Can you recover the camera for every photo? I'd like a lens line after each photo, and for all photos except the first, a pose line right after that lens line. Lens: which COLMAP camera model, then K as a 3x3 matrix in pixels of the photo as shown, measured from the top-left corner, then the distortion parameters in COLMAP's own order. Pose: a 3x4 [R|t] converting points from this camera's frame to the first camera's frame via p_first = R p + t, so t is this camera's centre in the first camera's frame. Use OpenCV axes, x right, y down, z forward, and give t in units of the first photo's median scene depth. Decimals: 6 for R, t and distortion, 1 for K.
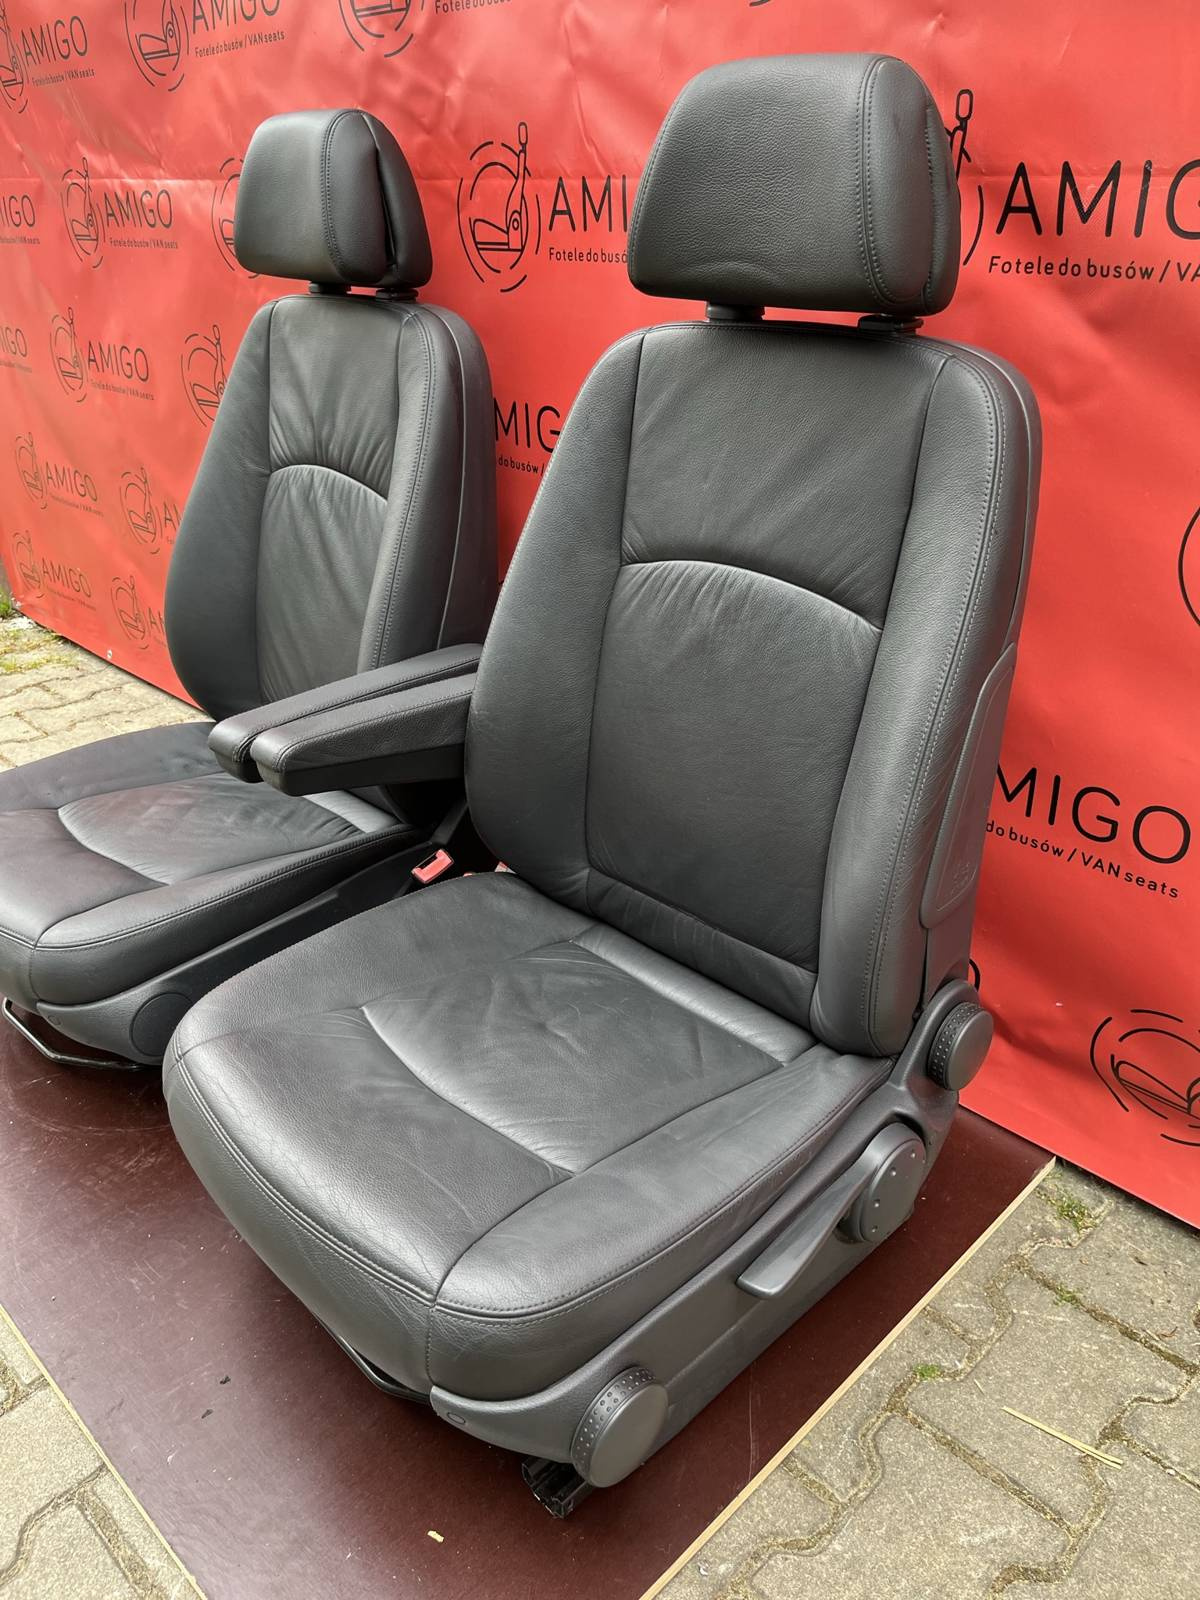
lens RADIAL K [[1228.5, 0, 601.9], [0, 1228.5, 798.7], [0, 0, 1]] dist [0.065377, -0.107756]
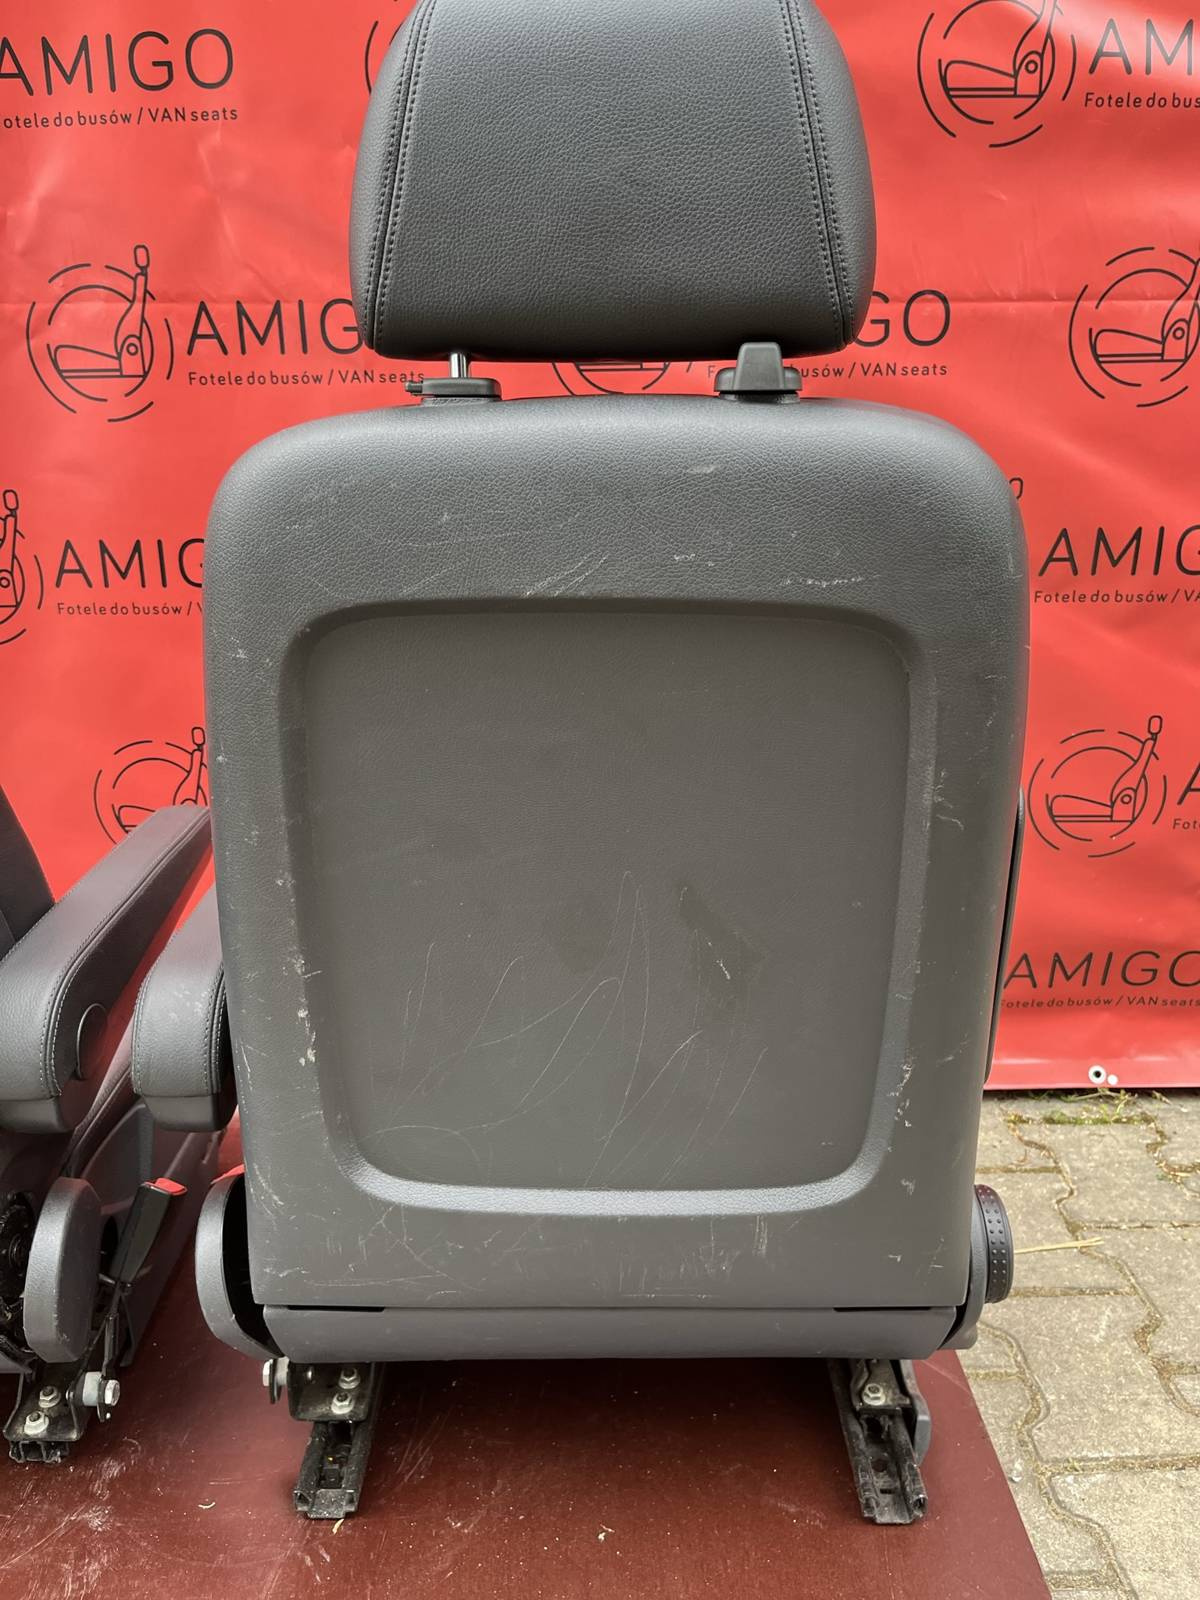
lens RADIAL K [[1228.5, 0, 595.8], [0, 1228.5, 788.1], [0, 0, 1]] dist [0.065377, -0.107756]
pose [[0.702682, -0.179164, 0.688577, -0.683006], [0.313789, 0.946611, -0.073914, 0.026772], [-0.638572, 0.268006, 0.721386, 0.263064]]
